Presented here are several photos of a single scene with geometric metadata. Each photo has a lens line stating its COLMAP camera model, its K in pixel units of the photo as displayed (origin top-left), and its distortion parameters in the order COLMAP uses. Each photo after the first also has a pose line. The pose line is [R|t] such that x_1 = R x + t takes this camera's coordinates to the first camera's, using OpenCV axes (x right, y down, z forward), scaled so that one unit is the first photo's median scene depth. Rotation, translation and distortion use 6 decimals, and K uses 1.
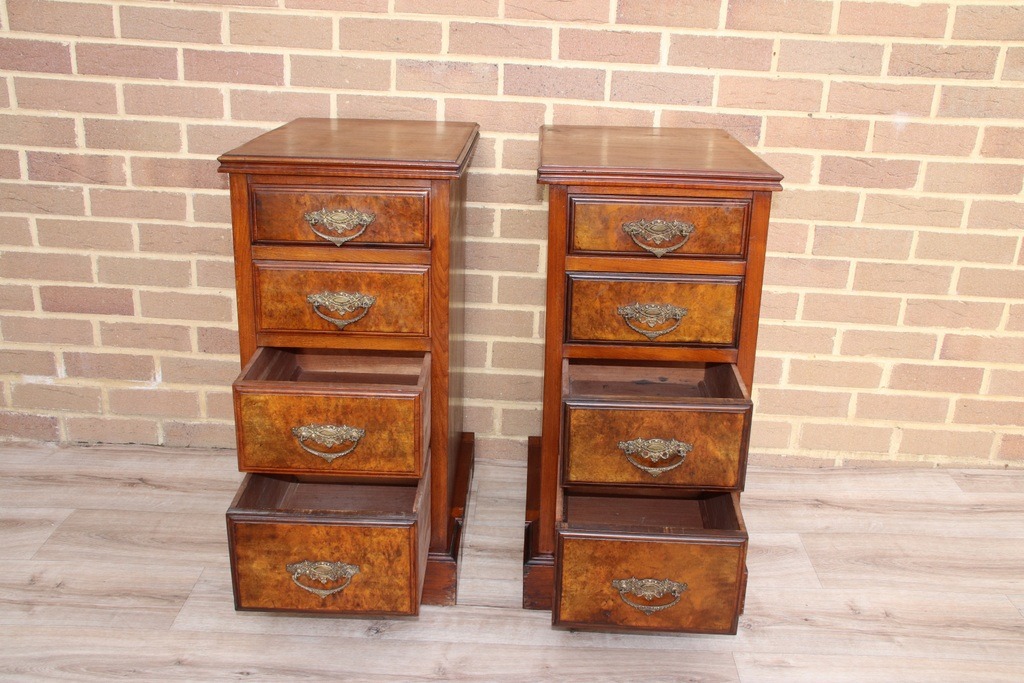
lens RADIAL K [[1027.3, 0, 510.2], [0, 1027.3, 353.7], [0, 0, 1]] dist [-0.089406, 0.250072]
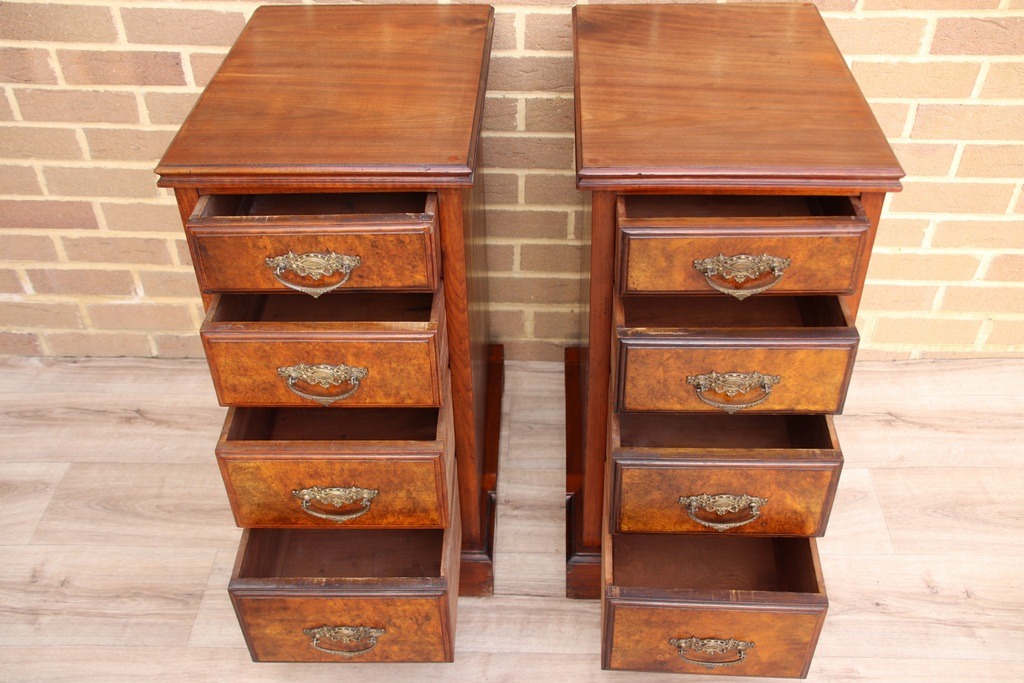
lens RADIAL K [[1026.0, 0, 512.7], [0, 1026.0, 355.8], [0, 0, 1]] dist [-0.094539, 0.281796]
pose [[0.999096, -0.031690, -0.028325, -0.002501], [0.039407, 0.940360, 0.337891, -0.230060], [0.015928, -0.338702, 0.940759, 0.181896]]
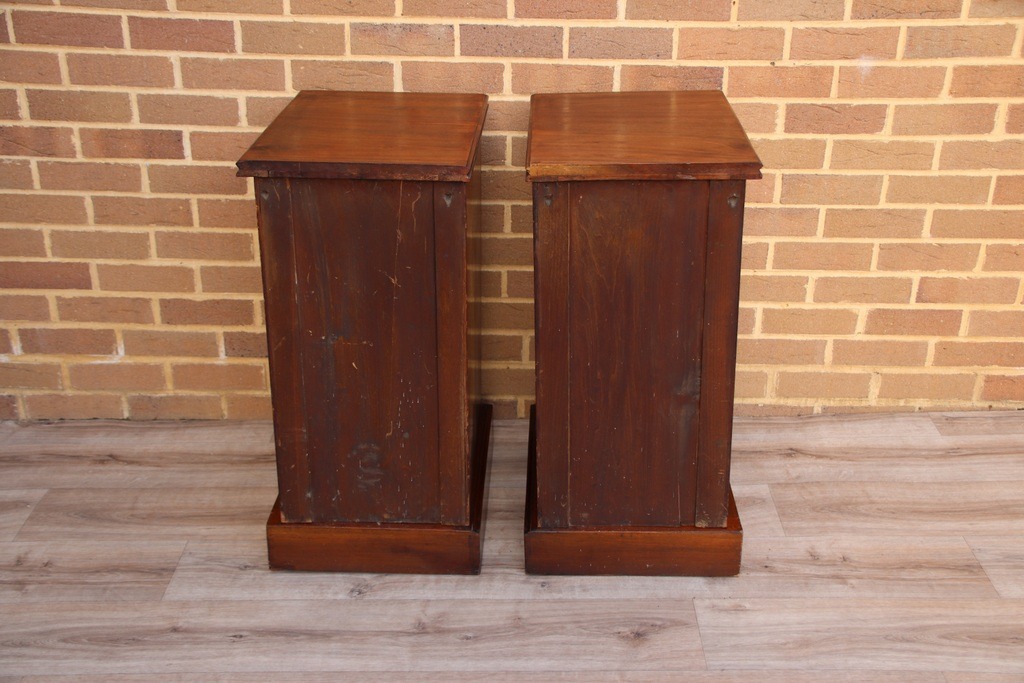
lens RADIAL K [[1278.2, 0, 514.2], [0, 1278.2, 361.3], [0, 0, 1]] dist [0.014967, 0.460563]
pose [[0.999234, -0.038672, 0.006005, 0.026312], [0.038072, 0.996101, 0.079582, -0.055866], [-0.009059, -0.079292, 0.996810, -0.256092]]
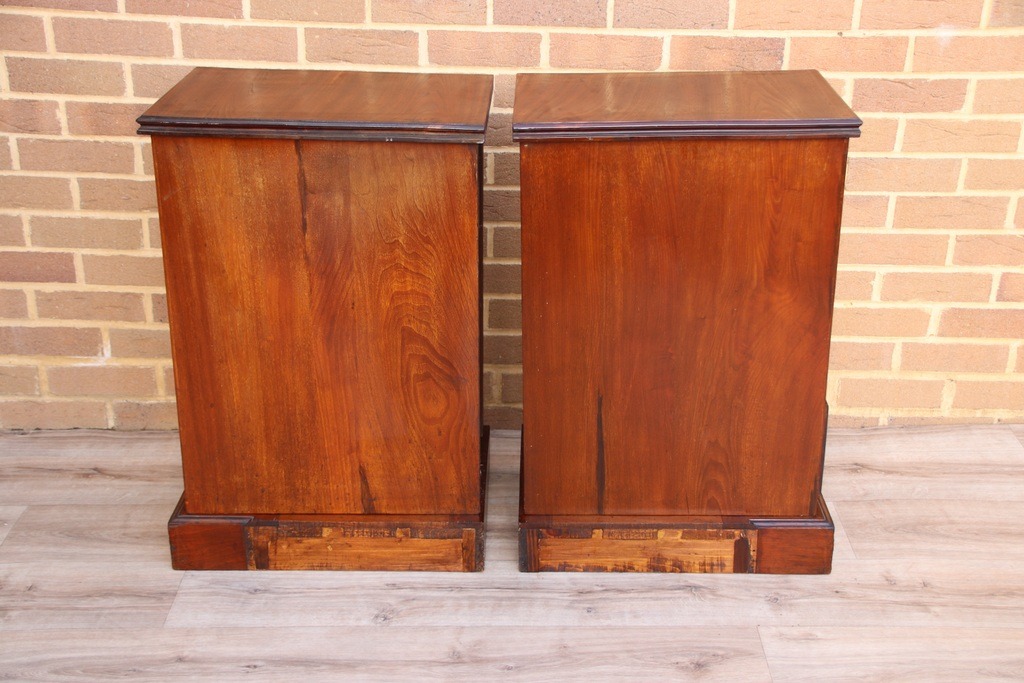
lens RADIAL K [[1429.9, 0, 514.3], [0, 1429.9, 360.5], [0, 0, 1]] dist [0.073820, 0.610827]
pose [[0.999227, -0.034814, 0.018281, -0.021336], [0.033575, 0.997373, 0.064190, -0.041302], [-0.020468, -0.063527, 0.997770, -0.267201]]
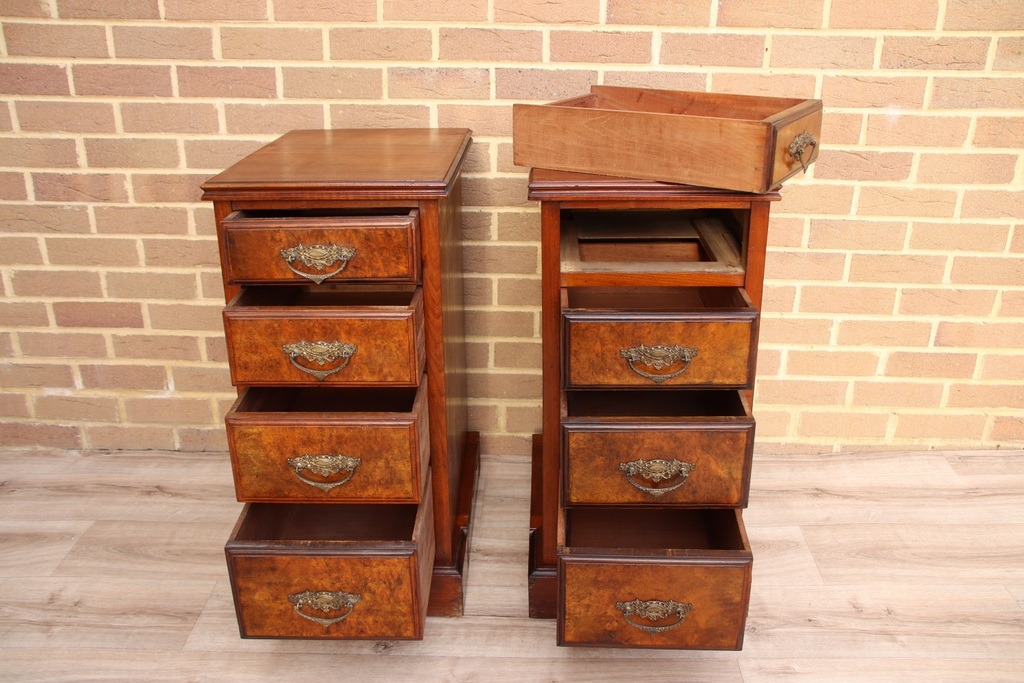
lens RADIAL K [[937.9, 0, 512.8], [0, 937.9, 353.1], [0, 0, 1]] dist [-0.125894, 0.192782]
pose [[0.999425, -0.031108, -0.013481, 0.014380], [0.031701, 0.998423, 0.046330, -0.047167], [0.012018, -0.046730, 0.998835, 0.082242]]
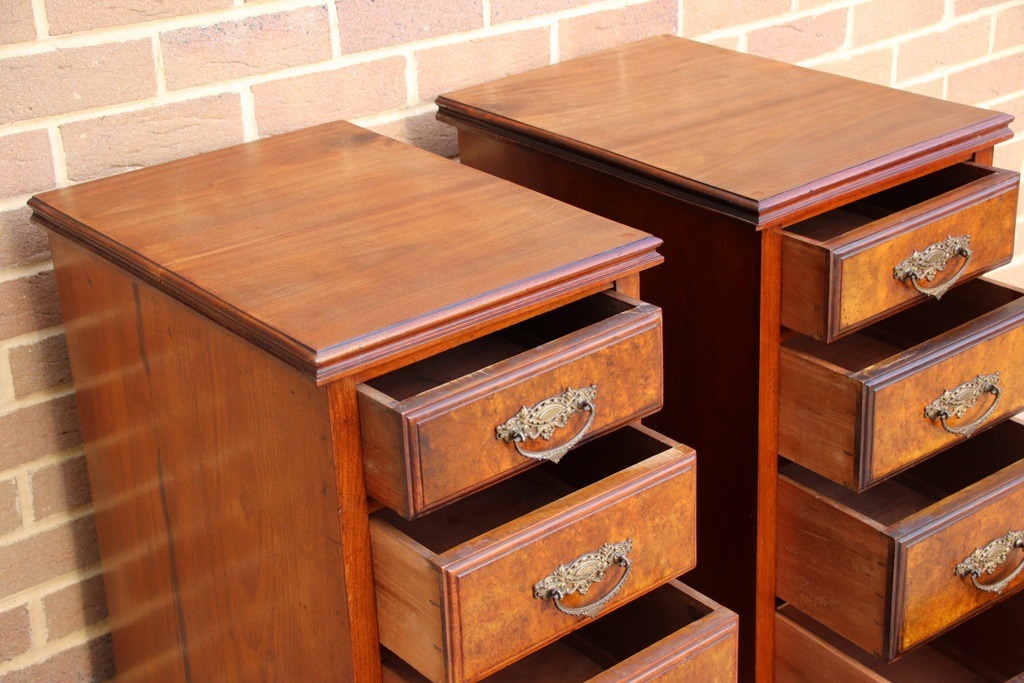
lens RADIAL K [[1673.1, 0, 511.4], [0, 1673.1, 361.4], [0, 0, 1]] dist [0.199192, 0.658681]
pose [[0.758420, -0.329403, 0.562399, -0.511575], [0.276547, 0.943997, 0.179974, -0.235512], [-0.590188, 0.019034, 0.807042, 0.199239]]
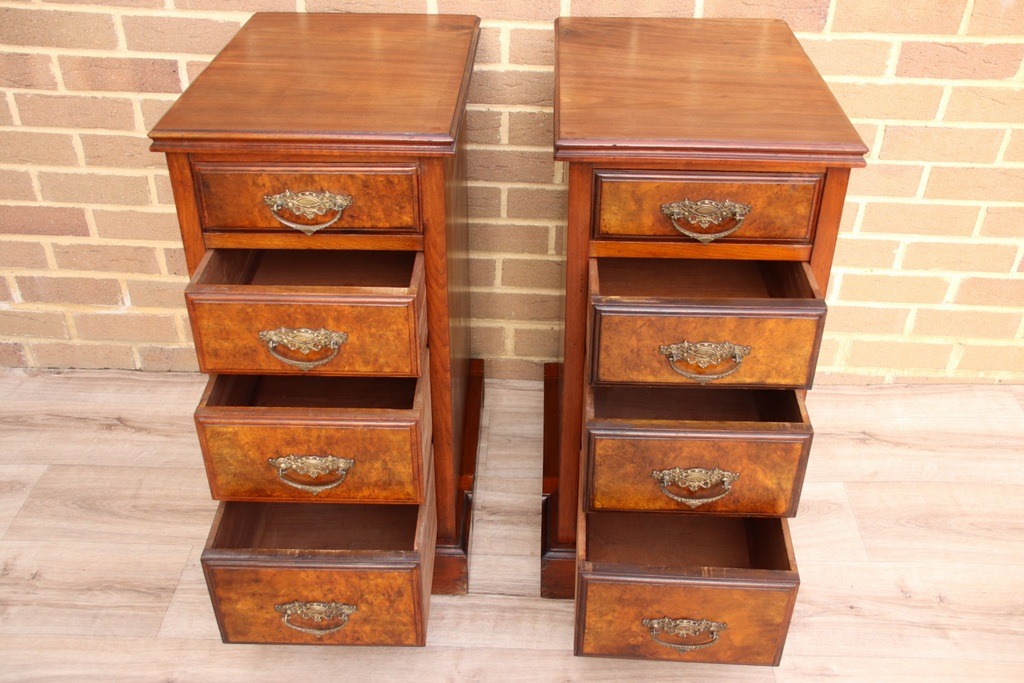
lens RADIAL K [[1024.3, 0, 510.2], [0, 1024.3, 360.6], [0, 0, 1]] dist [-0.093595, 0.262959]
pose [[0.999772, -0.015217, -0.014953, 0.001563], [0.018544, 0.966394, 0.256397, -0.163642], [0.010549, -0.256616, 0.966456, 0.149162]]
